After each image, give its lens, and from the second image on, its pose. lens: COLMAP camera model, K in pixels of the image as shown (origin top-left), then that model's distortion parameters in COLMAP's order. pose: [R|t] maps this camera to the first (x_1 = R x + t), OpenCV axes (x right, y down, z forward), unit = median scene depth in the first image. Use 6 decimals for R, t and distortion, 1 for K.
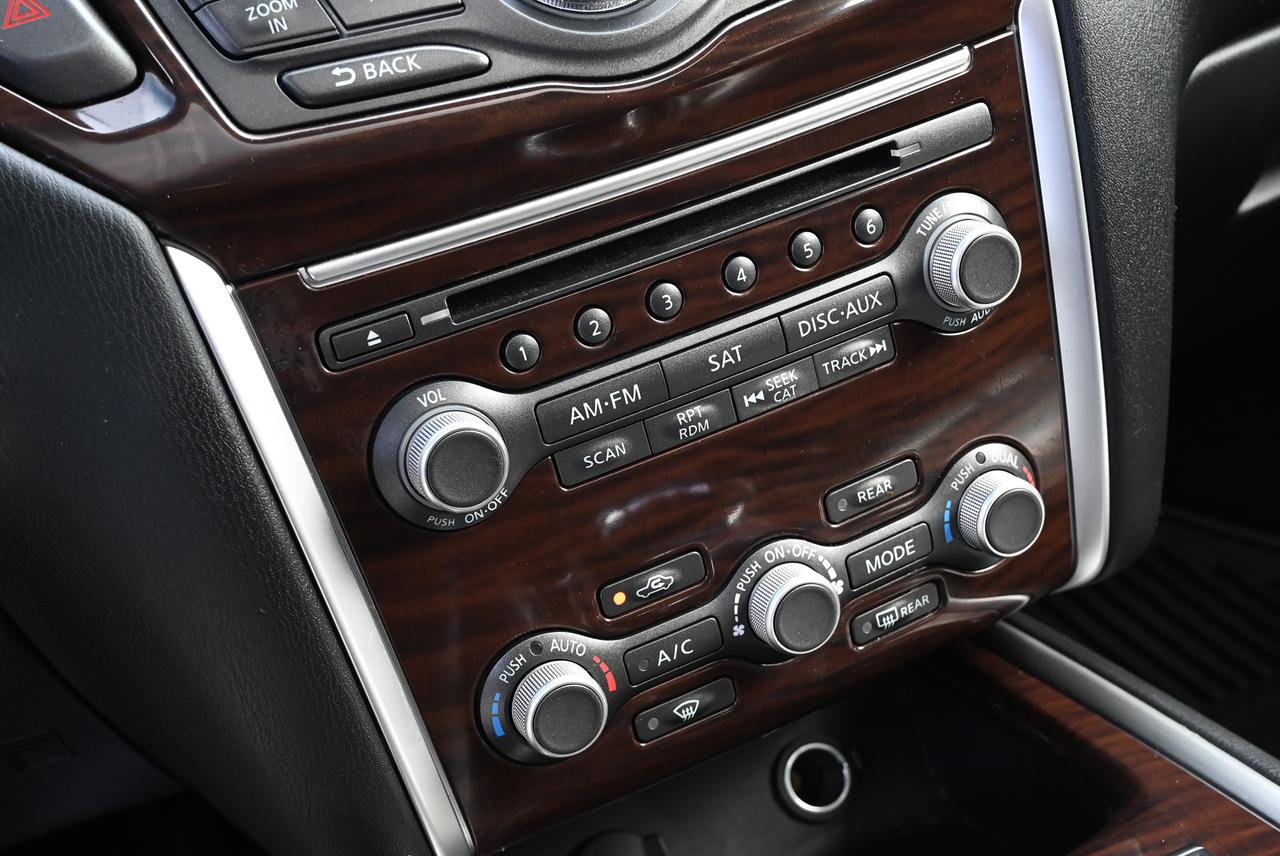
lens RADIAL K [[1561.6, 0, 632.7], [0, 1561.6, 419.4], [0, 0, 1]] dist [-0.013658, 0.000000]
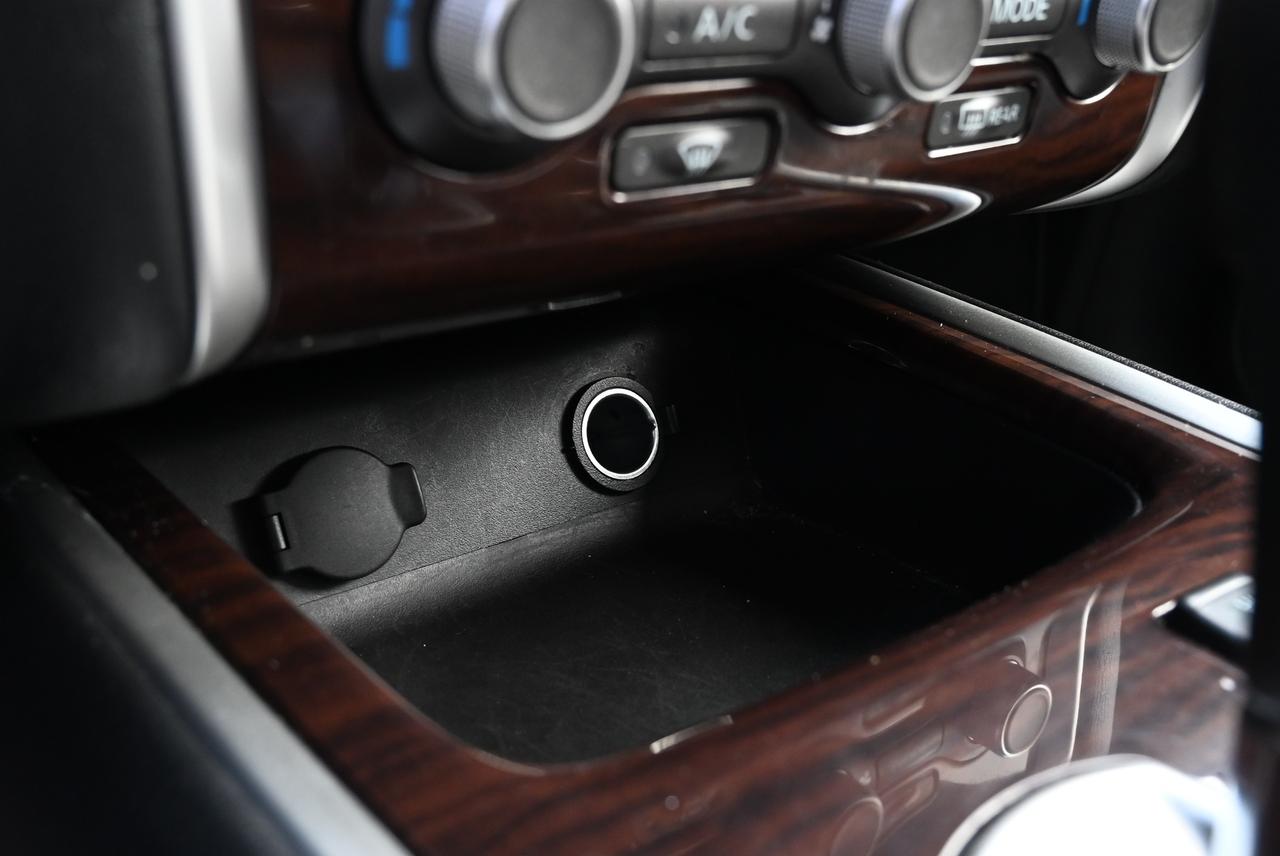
lens RADIAL K [[1348.7, 0, 637.4], [0, 1348.7, 428.4], [0, 0, 1]] dist [-0.018805, 0.000000]
pose [[0.916166, 0.166728, 0.364475, -0.143497], [-0.199755, 0.978324, 0.054585, 0.262212], [-0.347474, -0.122815, 0.929612, 0.563073]]
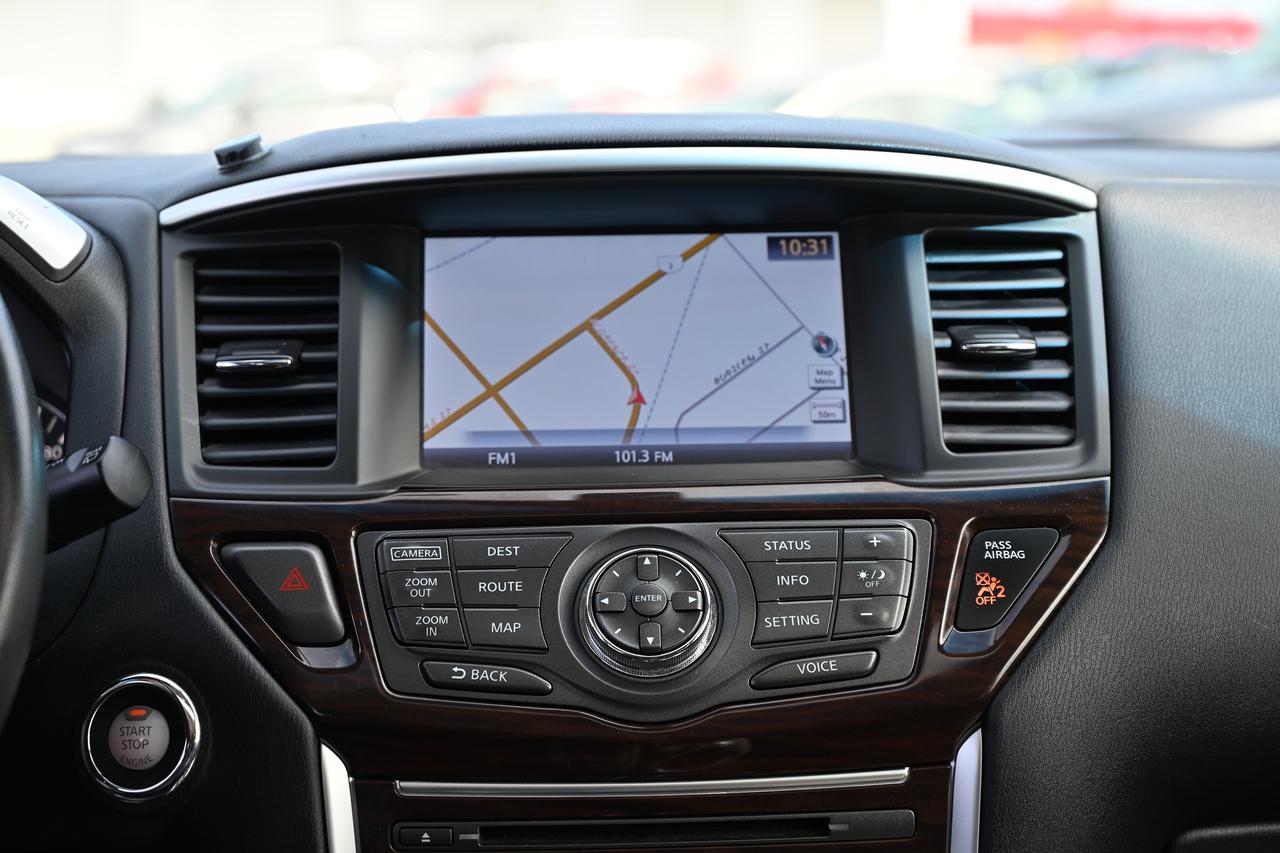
lens RADIAL K [[2429.9, 0, 632.7], [0, 2429.9, 427.9], [0, 0, 1]] dist [0.008173, 0.000000]
pose [[0.908538, 0.254510, -0.331337, 0.628851], [-0.322043, 0.931827, -0.167290, -0.082804], [0.266172, 0.258694, 0.928564, -1.128464]]
